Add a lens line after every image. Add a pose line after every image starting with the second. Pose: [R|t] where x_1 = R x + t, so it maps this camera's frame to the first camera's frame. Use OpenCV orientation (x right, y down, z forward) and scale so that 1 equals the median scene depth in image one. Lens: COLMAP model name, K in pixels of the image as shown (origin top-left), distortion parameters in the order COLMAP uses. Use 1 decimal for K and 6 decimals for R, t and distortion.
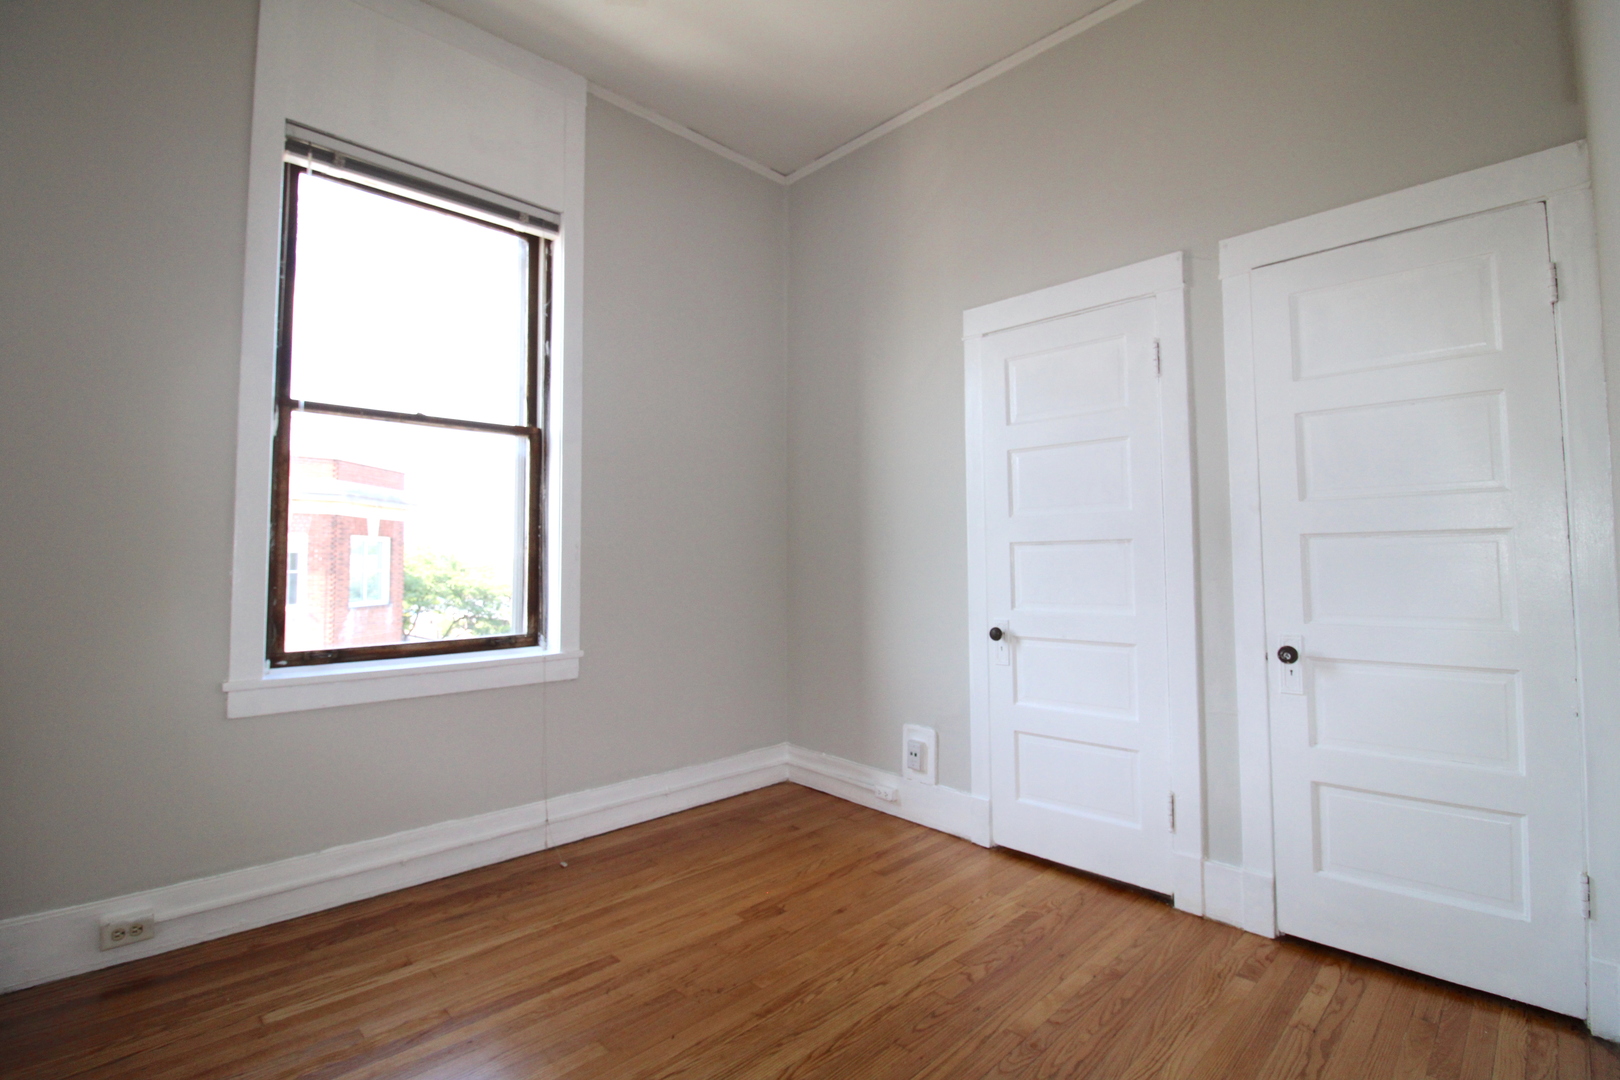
lens RADIAL K [[753.2, 0, 816.3], [0, 753.2, 518.5], [0, 0, 1]] dist [0.003218, -0.011297]
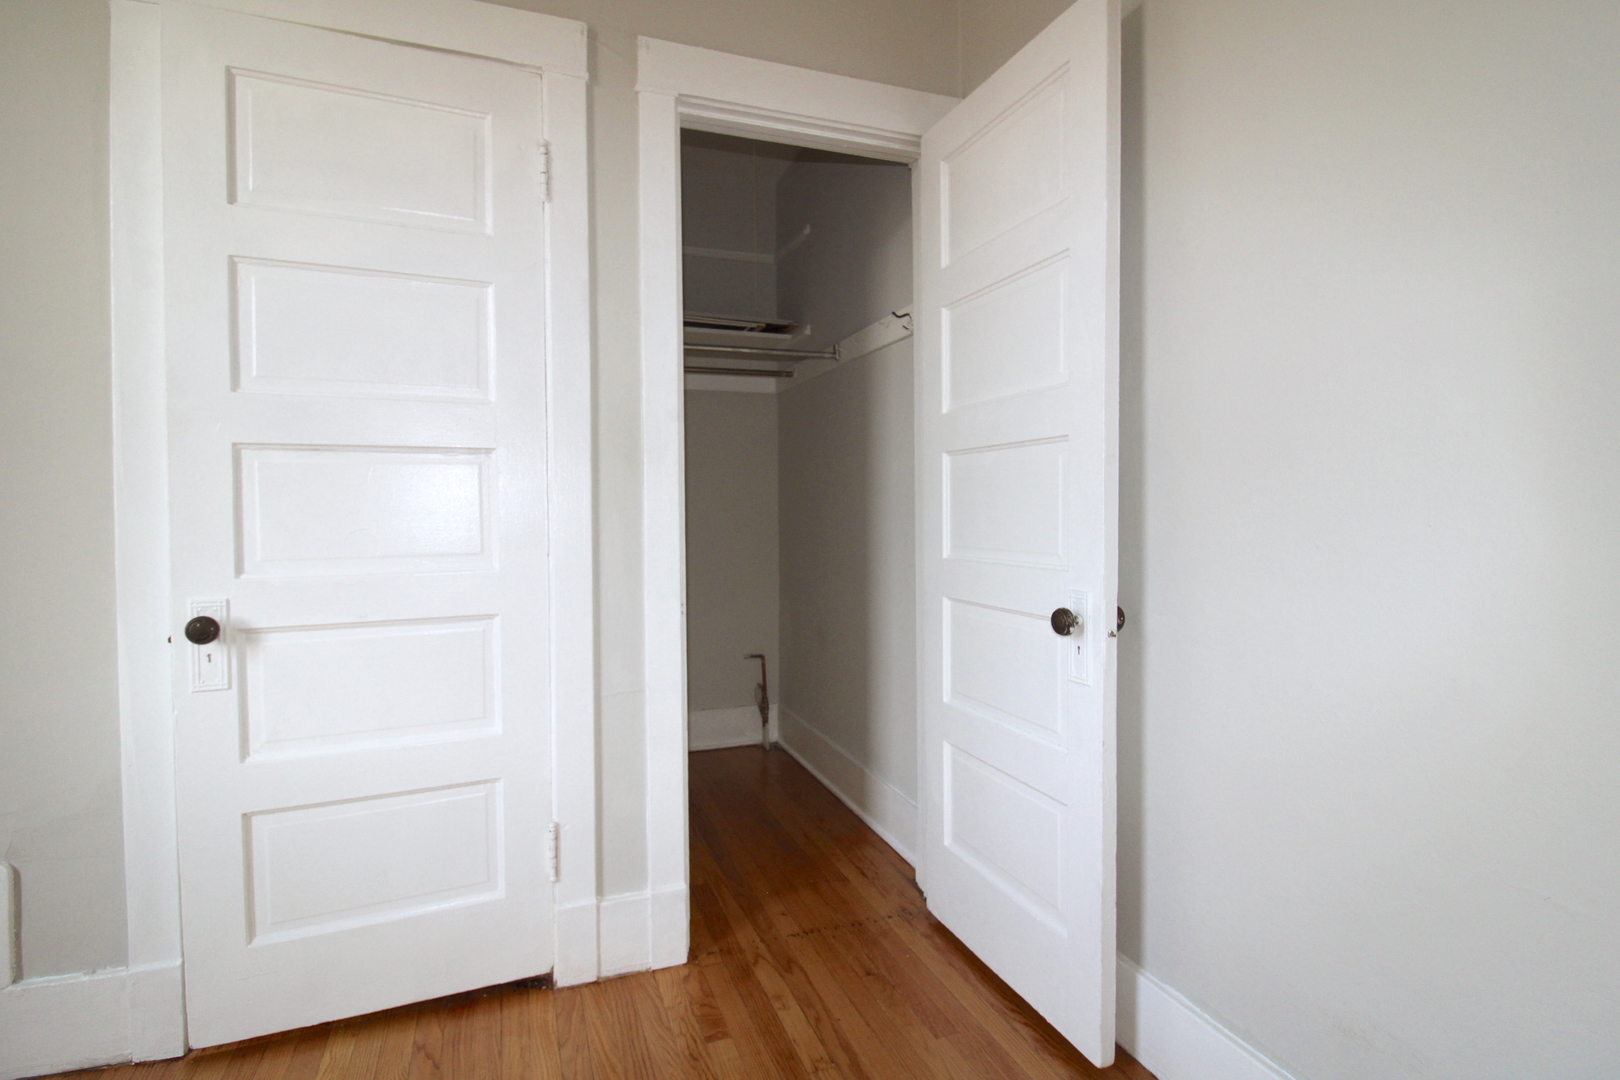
lens RADIAL K [[781.2, 0, 820.2], [0, 781.2, 525.0], [0, 0, 1]] dist [0.015539, -0.023682]
pose [[0.402222, -0.011438, 0.915471, -0.069453], [-0.049610, 0.998181, 0.034268, 0.052494], [-0.914197, -0.059200, 0.400923, 0.464949]]
